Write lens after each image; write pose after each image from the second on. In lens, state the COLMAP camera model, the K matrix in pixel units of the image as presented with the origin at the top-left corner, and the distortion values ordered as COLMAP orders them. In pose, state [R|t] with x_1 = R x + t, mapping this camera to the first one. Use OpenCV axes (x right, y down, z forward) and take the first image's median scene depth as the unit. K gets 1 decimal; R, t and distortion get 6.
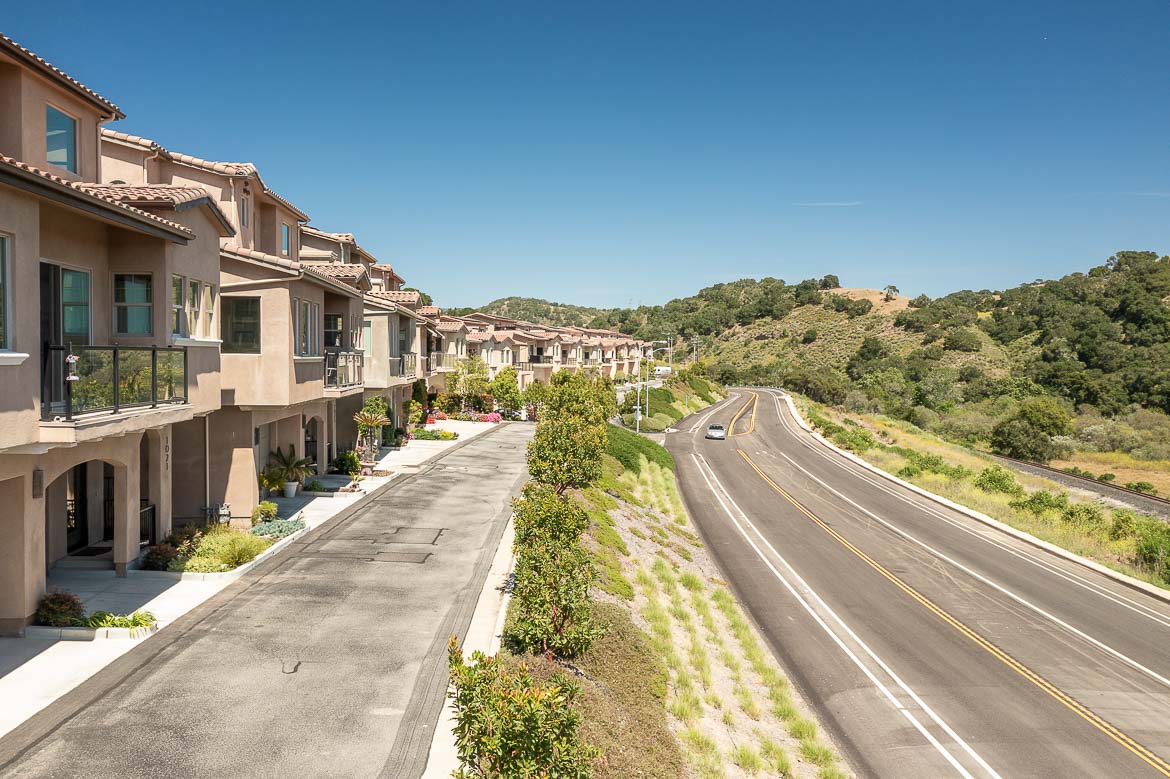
lens RADIAL K [[887.3, 0, 585.0], [0, 887.3, 389.5], [0, 0, 1]] dist [-0.000433, 0.000305]
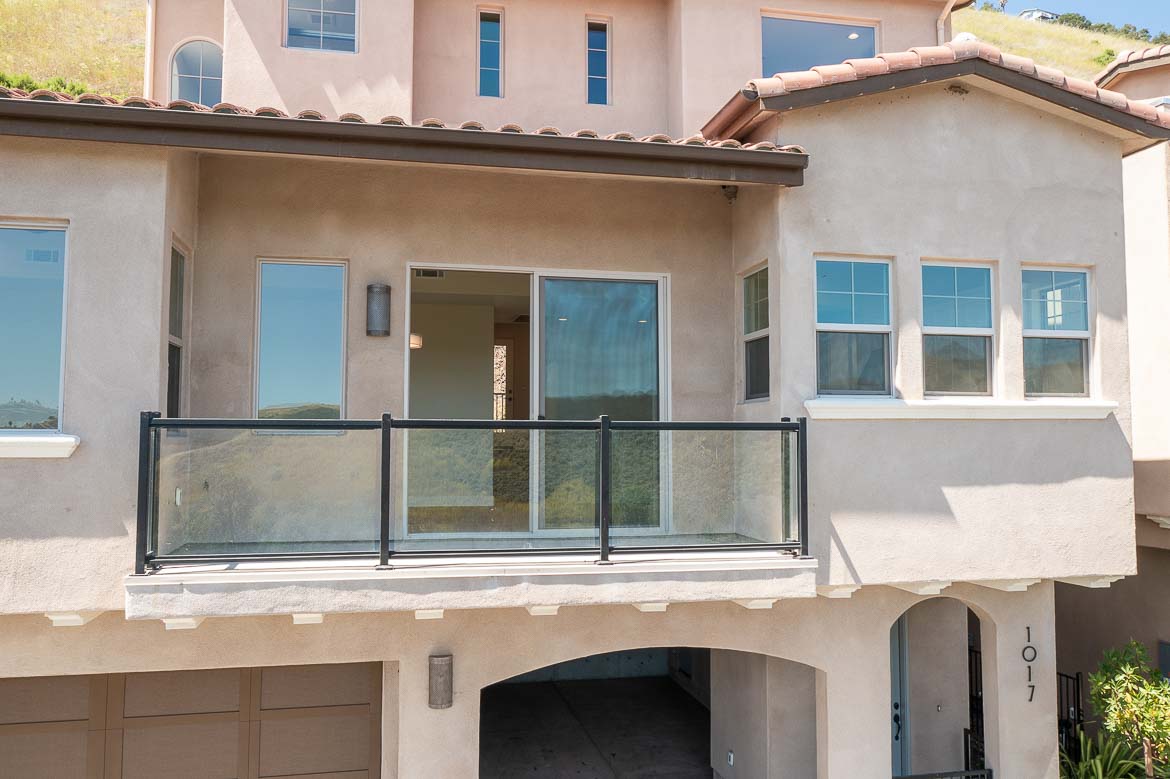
lens RADIAL K [[1000.8, 0, 585.0], [0, 1000.8, 389.5], [0, 0, 1]] dist [-0.005360, -0.001005]
pose [[0.143231, -0.061713, -0.987763, 0.005897], [-0.035104, 0.997109, -0.067387, -0.026641], [0.989067, 0.044326, 0.140651, 0.827138]]
